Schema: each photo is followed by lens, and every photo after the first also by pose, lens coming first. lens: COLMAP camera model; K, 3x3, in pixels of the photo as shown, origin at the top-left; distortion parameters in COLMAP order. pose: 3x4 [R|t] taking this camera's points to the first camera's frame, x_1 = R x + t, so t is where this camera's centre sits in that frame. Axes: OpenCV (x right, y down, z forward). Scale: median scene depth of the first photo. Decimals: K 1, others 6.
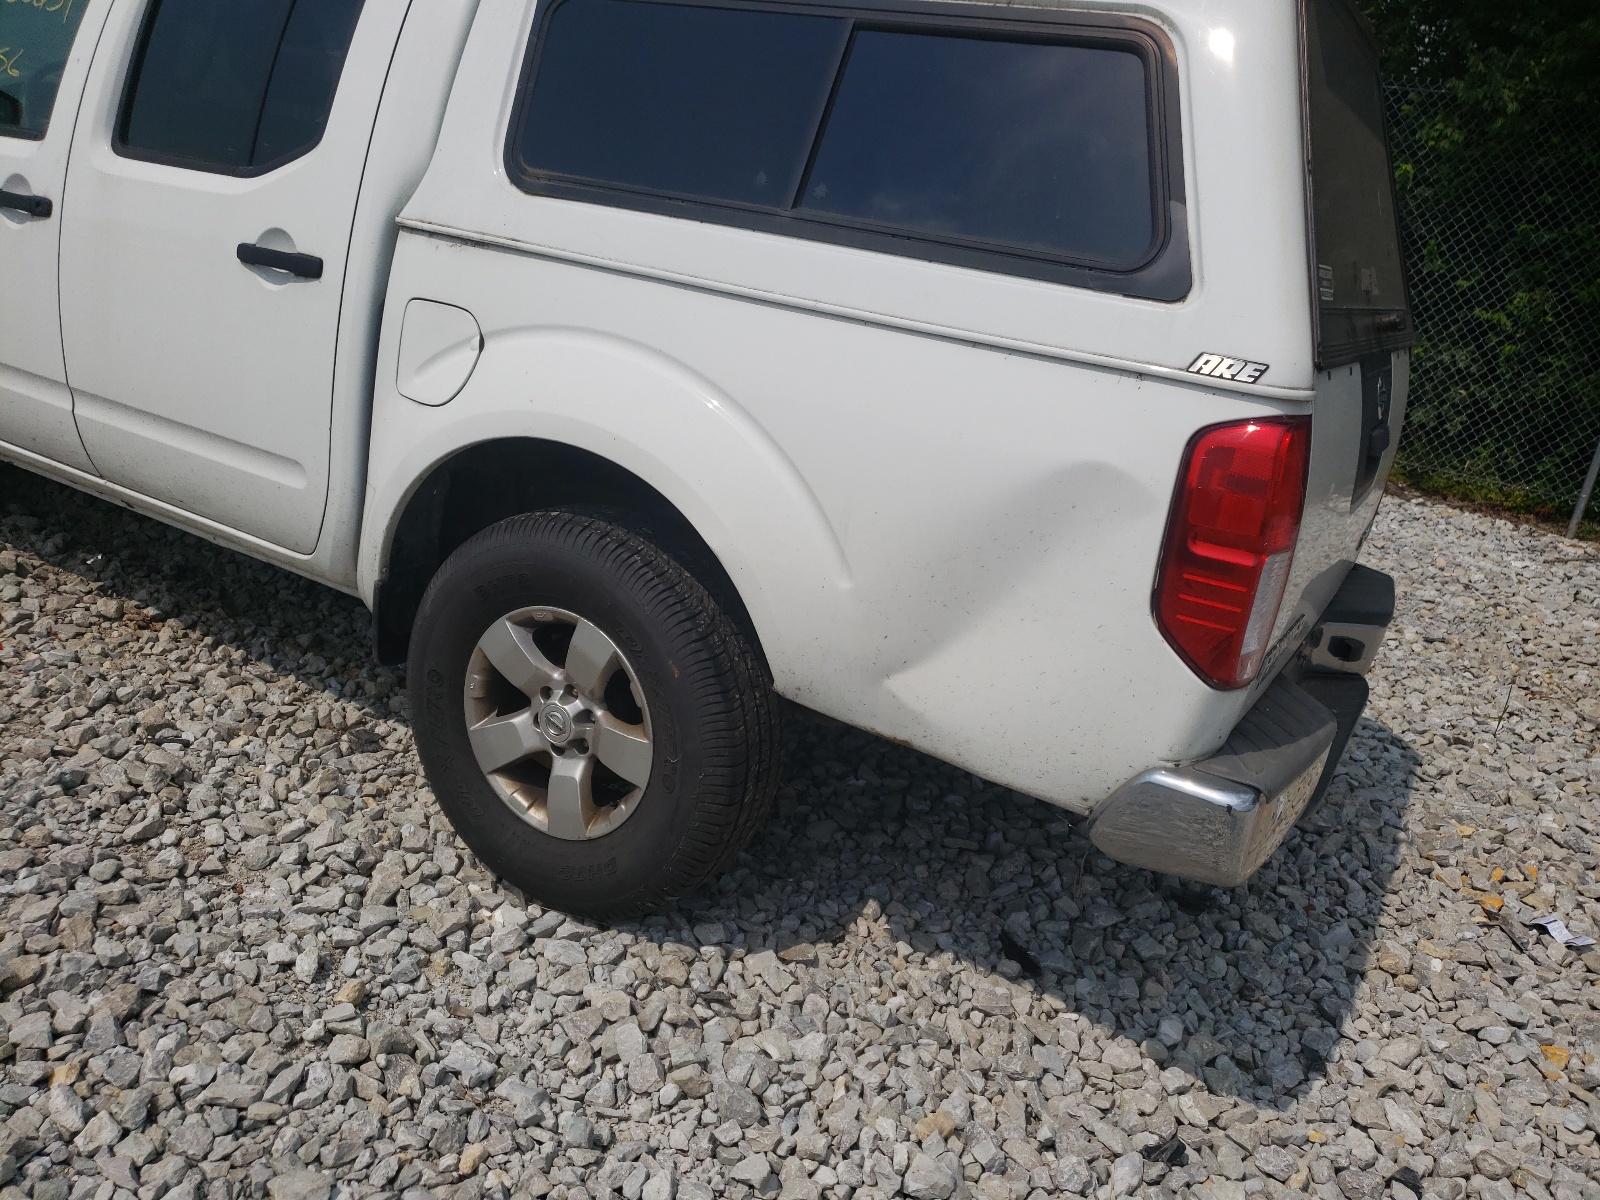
lens RADIAL K [[1268.8, 0, 800.0], [0, 1268.8, 600.0], [0, 0, 1]] dist [0.029766, -0.031623]
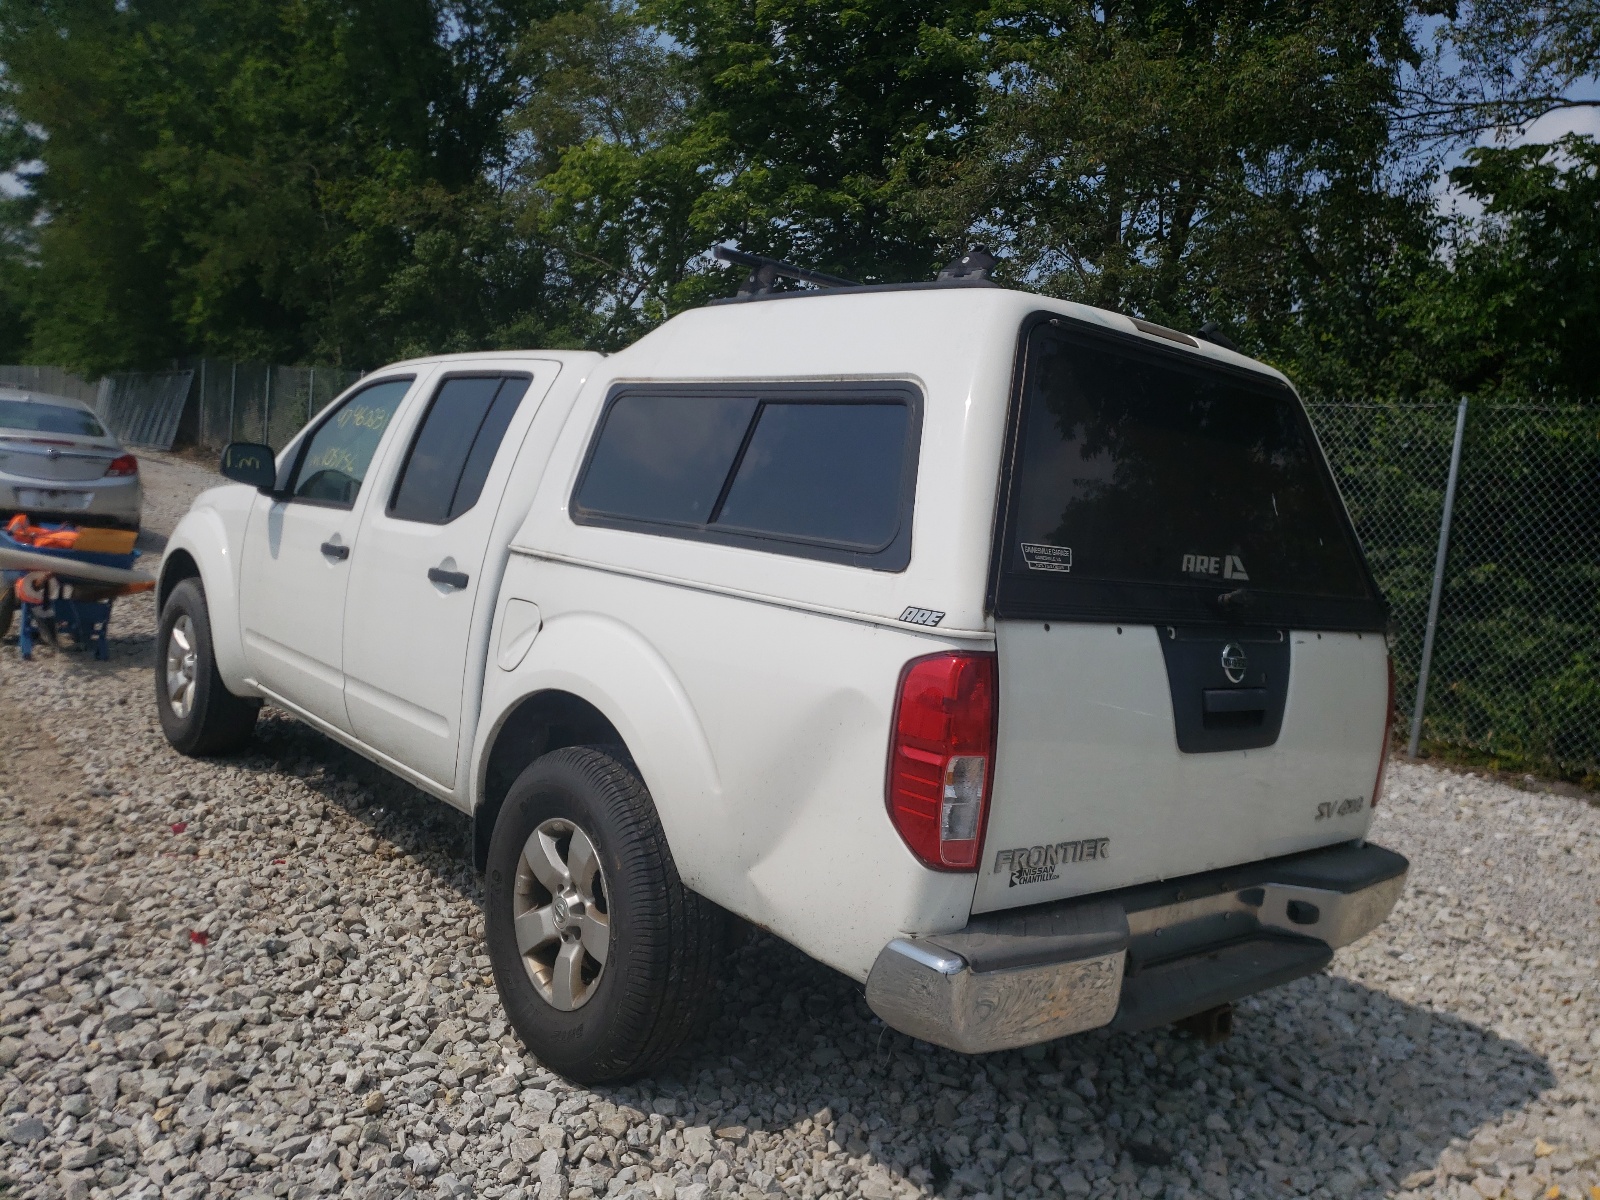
lens RADIAL K [[1228.7, 0, 800.0], [0, 1228.7, 600.0], [0, 0, 1]] dist [-0.006705, -0.006017]
pose [[0.951491, -0.015117, -0.307305, 0.434800], [-0.070926, 0.961115, -0.266884, 0.109641], [0.299390, 0.275733, 0.913420, -0.155672]]
